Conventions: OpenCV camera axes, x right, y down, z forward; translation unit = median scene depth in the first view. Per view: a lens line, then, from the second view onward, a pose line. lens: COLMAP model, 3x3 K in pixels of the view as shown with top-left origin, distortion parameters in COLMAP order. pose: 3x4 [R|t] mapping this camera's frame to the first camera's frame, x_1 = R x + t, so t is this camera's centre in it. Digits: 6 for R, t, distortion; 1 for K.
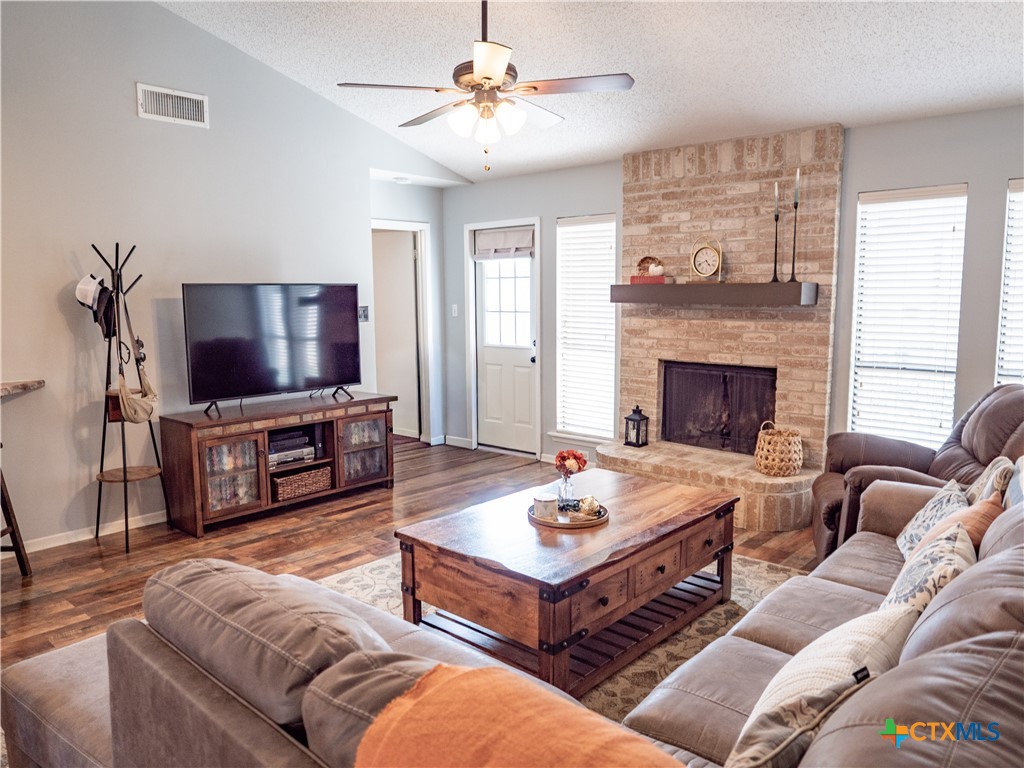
lens RADIAL K [[736.3, 0, 512.8], [0, 736.3, 386.0], [0, 0, 1]] dist [-0.020861, 0.005725]
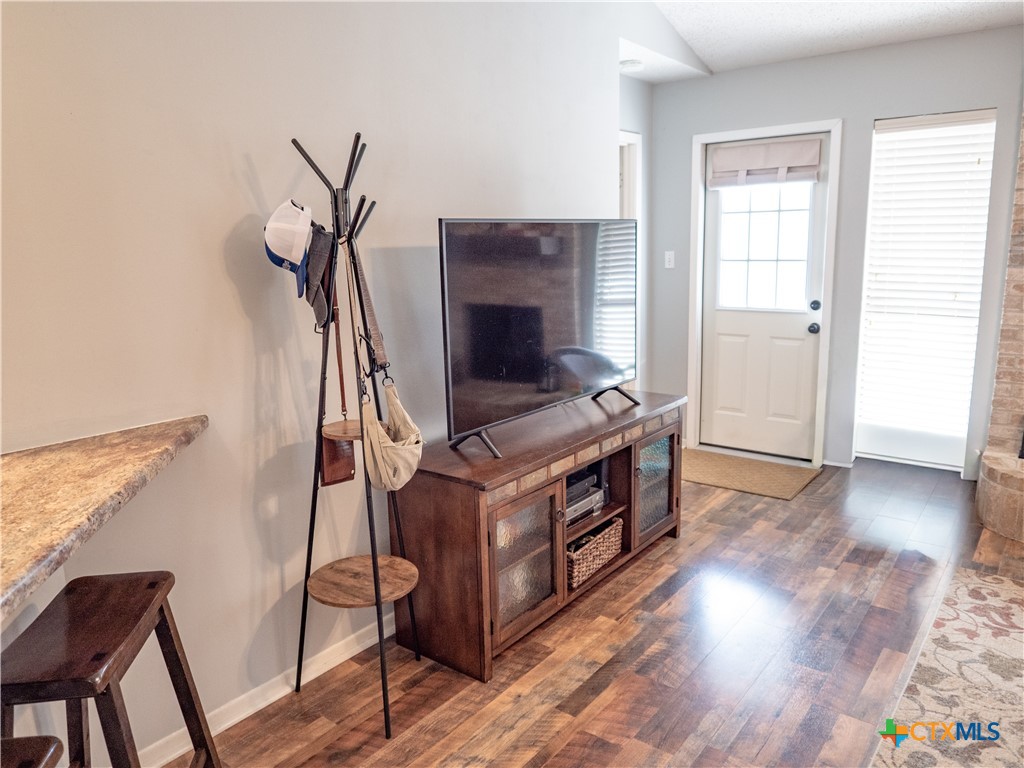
lens RADIAL K [[736.3, 0, 510.5], [0, 736.3, 378.6], [0, 0, 1]] dist [-0.020861, 0.005725]
pose [[0.997805, -0.027791, 0.060100, -0.395565], [0.024048, 0.997778, 0.062137, -0.050616], [-0.061694, -0.060556, 0.996256, 0.415933]]
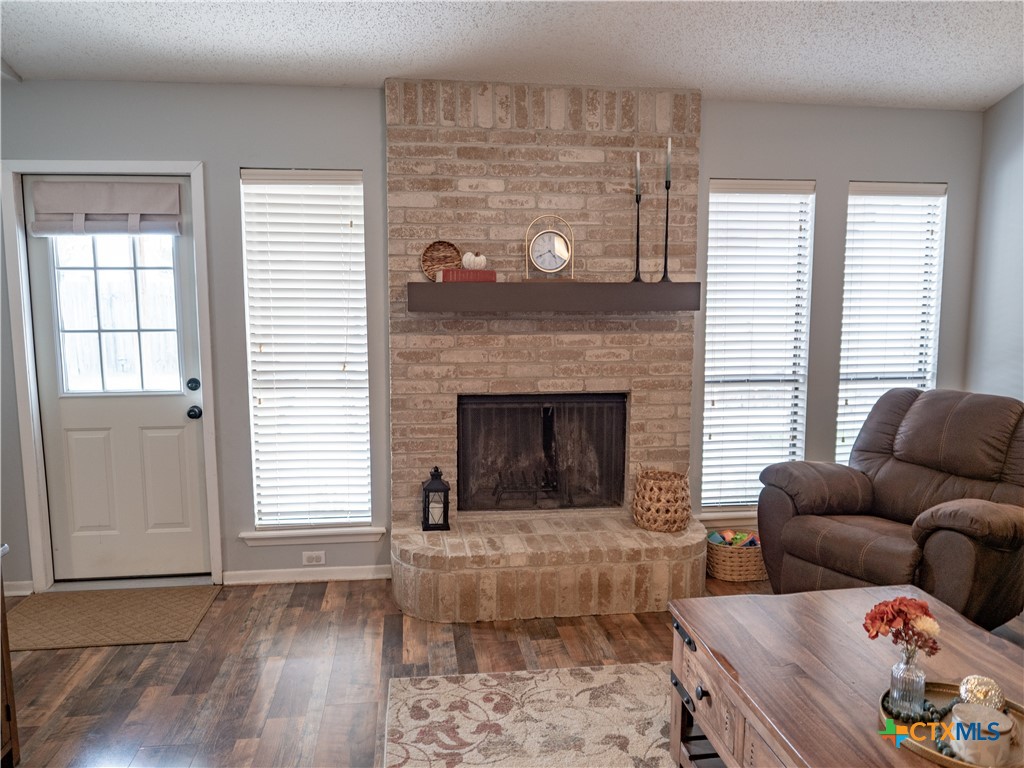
lens RADIAL K [[736.3, 0, 507.1], [0, 736.3, 384.8], [0, 0, 1]] dist [-0.020861, 0.005725]
pose [[0.652637, -0.083860, 0.753015, -0.312464], [0.094570, 0.995100, 0.028856, -0.066879], [-0.751745, 0.052381, 0.657370, 0.578568]]
